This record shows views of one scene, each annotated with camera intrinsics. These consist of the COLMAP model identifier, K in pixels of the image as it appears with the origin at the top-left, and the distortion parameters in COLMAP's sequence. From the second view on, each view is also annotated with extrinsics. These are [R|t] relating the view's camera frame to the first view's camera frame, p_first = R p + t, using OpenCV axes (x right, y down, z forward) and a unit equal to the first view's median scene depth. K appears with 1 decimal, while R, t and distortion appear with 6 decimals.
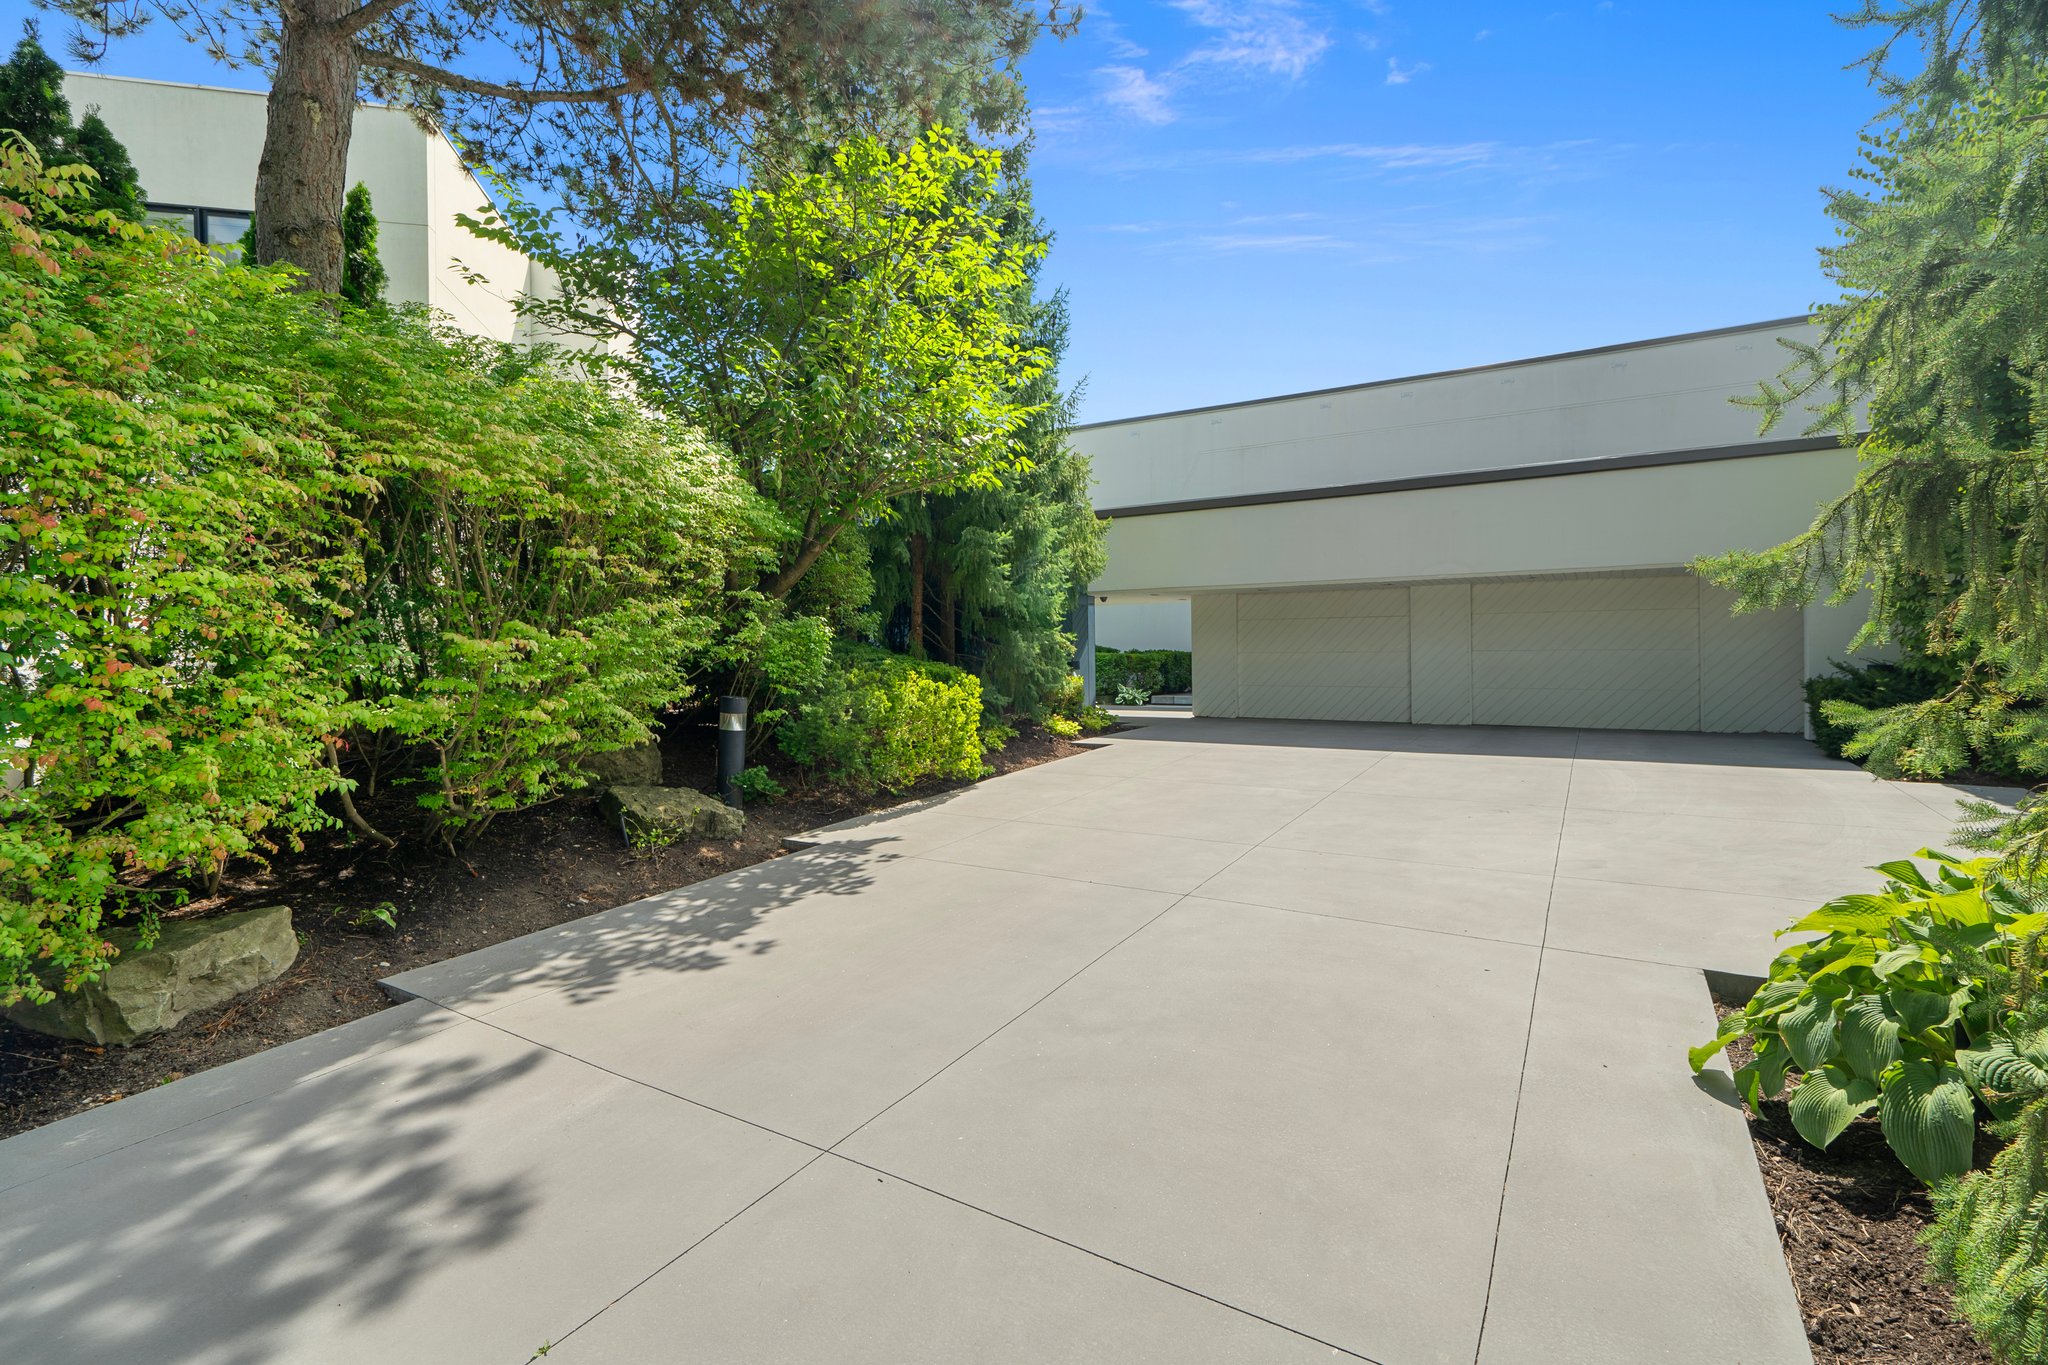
lens RADIAL K [[940.8, 0, 1021.1], [0, 940.8, 687.7], [0, 0, 1]] dist [-0.002042, -0.000548]
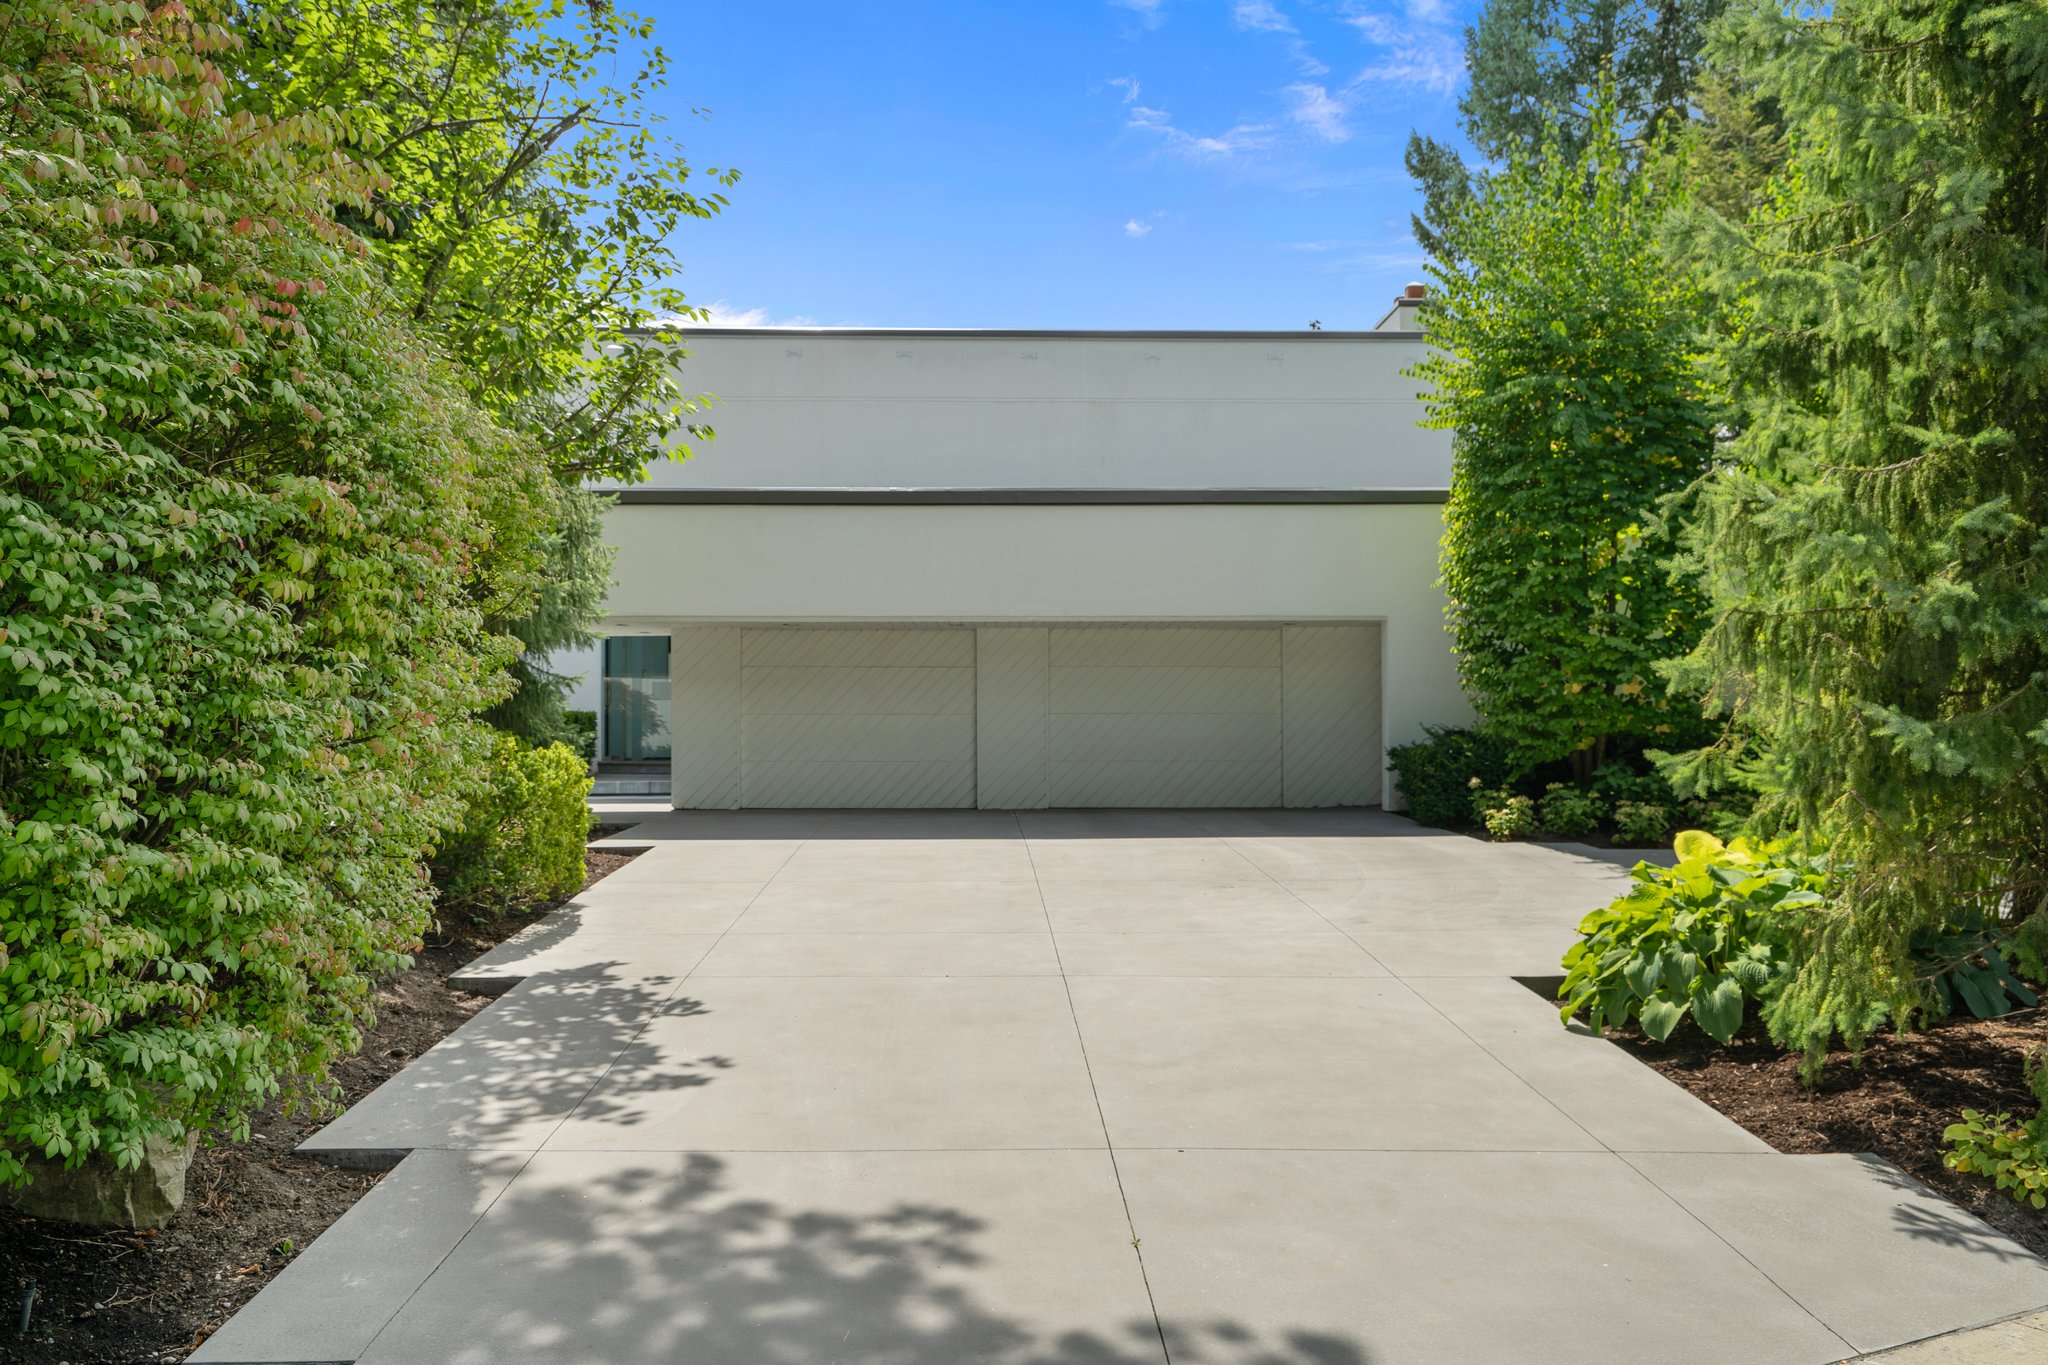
lens RADIAL K [[1624.0, 0, 1032.4], [0, 1624.0, 712.4], [0, 0, 1]] dist [-0.012195, -0.075734]
pose [[0.834627, 0.006086, 0.550782, -0.821594], [0.014726, 0.999335, -0.033358, 0.015005], [-0.550619, 0.035952, 0.833982, -0.366359]]
